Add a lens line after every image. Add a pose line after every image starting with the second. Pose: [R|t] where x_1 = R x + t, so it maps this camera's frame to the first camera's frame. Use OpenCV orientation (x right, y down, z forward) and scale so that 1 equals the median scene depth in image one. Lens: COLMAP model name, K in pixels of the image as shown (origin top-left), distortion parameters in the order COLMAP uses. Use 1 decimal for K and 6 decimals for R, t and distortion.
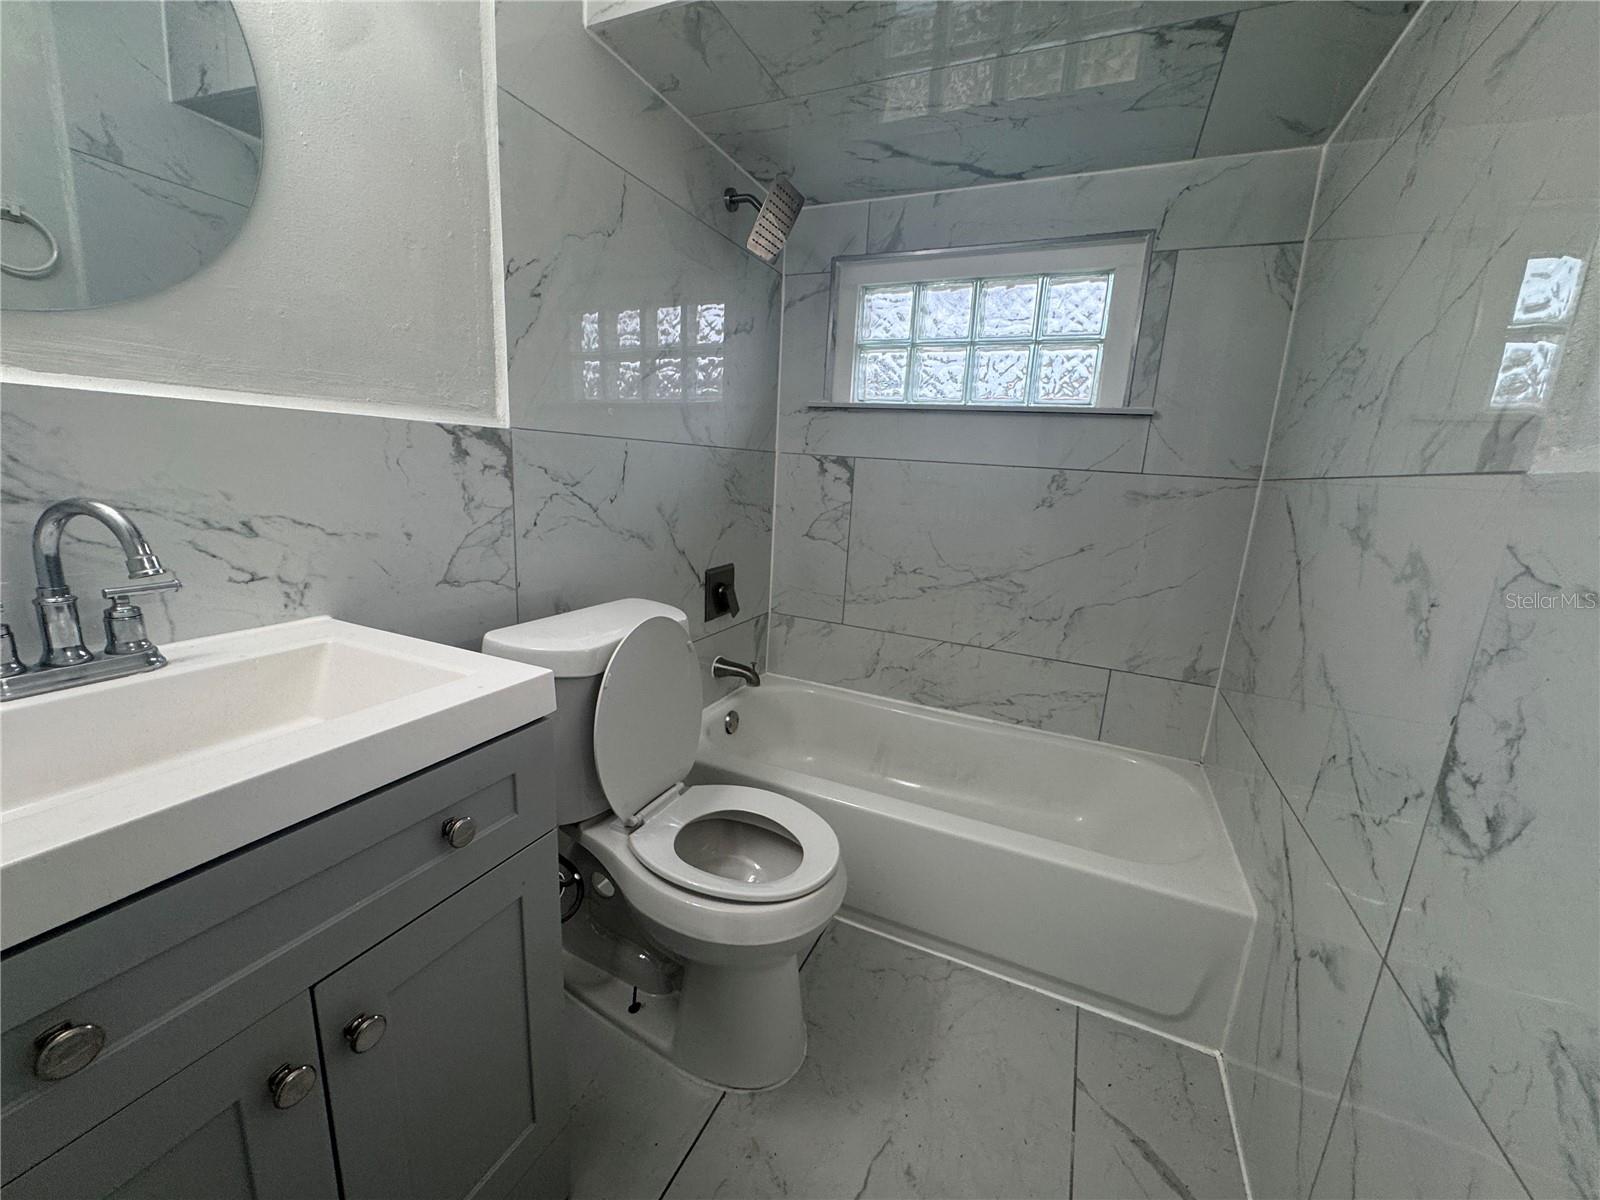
lens RADIAL K [[636.9, 0, 800.0], [0, 636.9, 600.0], [0, 0, 1]] dist [-0.002715, 0.000035]
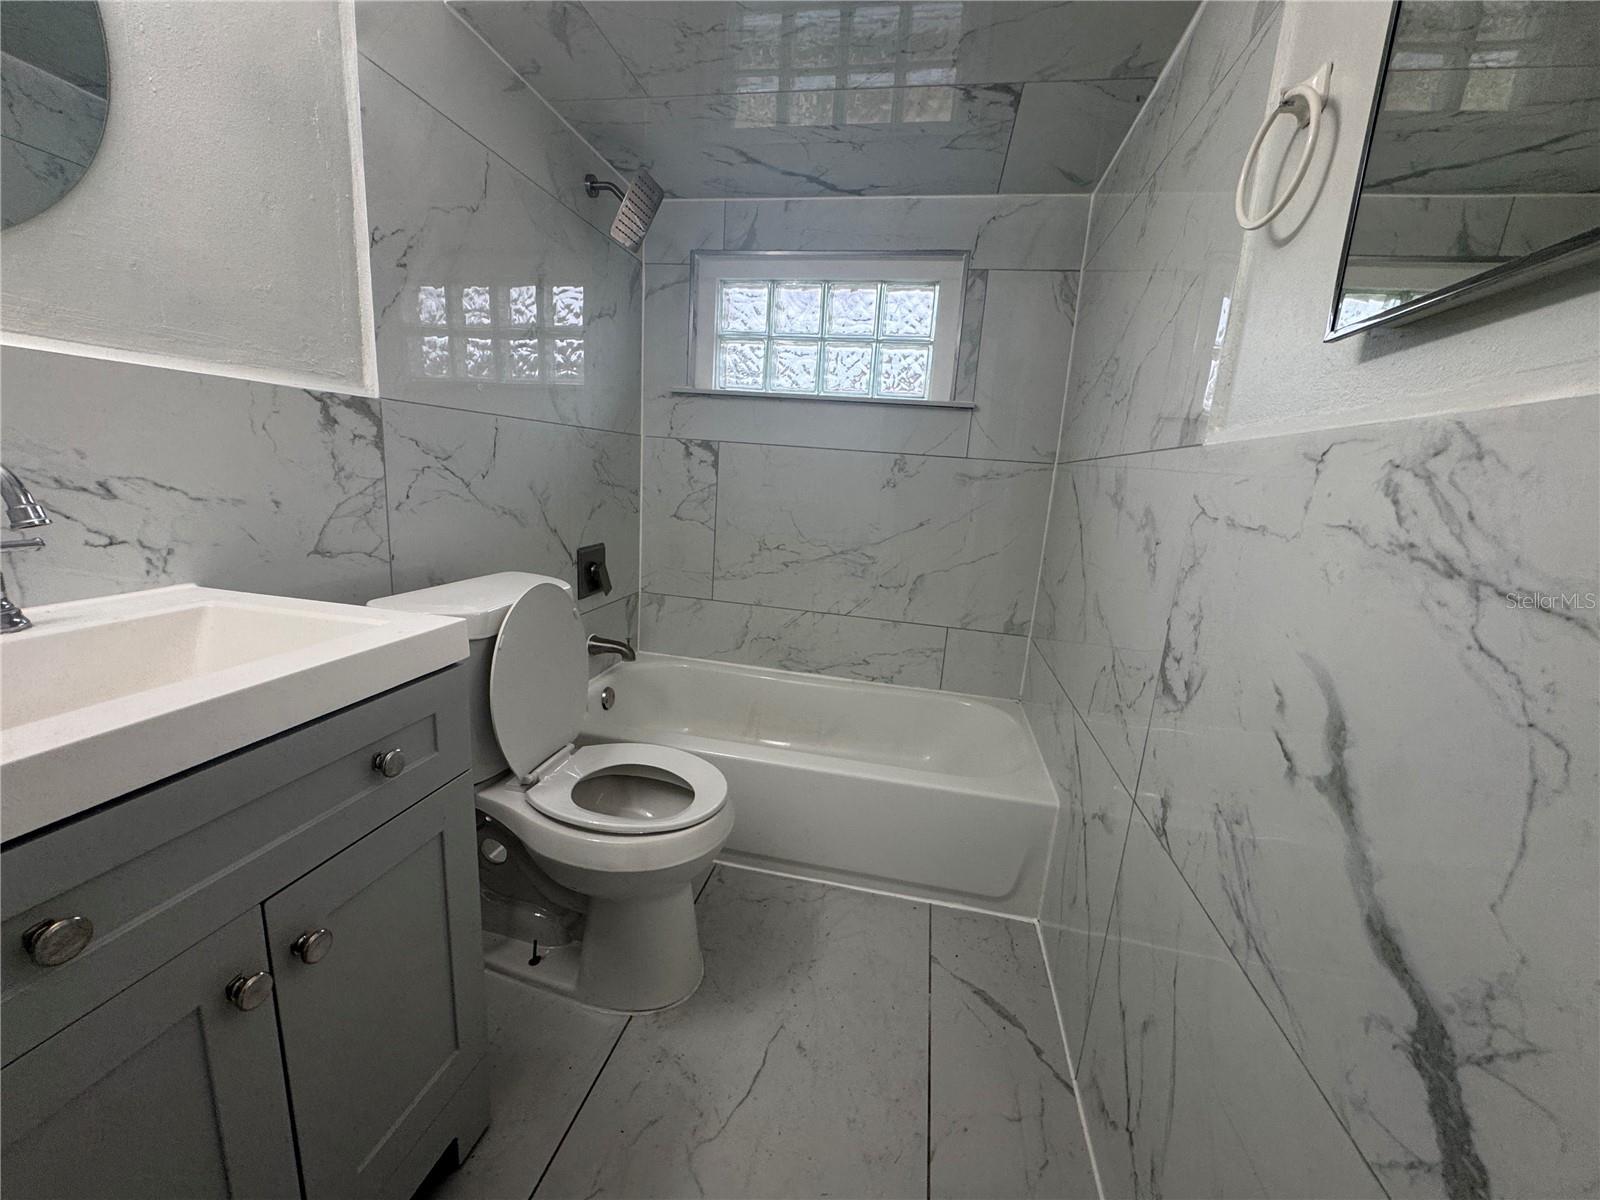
lens RADIAL K [[636.9, 0, 800.0], [0, 636.9, 600.0], [0, 0, 1]] dist [-0.002715, 0.000035]
pose [[0.974120, -0.036800, 0.223016, -0.043741], [0.034863, 0.999312, 0.012620, 0.048269], [-0.223327, -0.004519, 0.974733, -0.100947]]
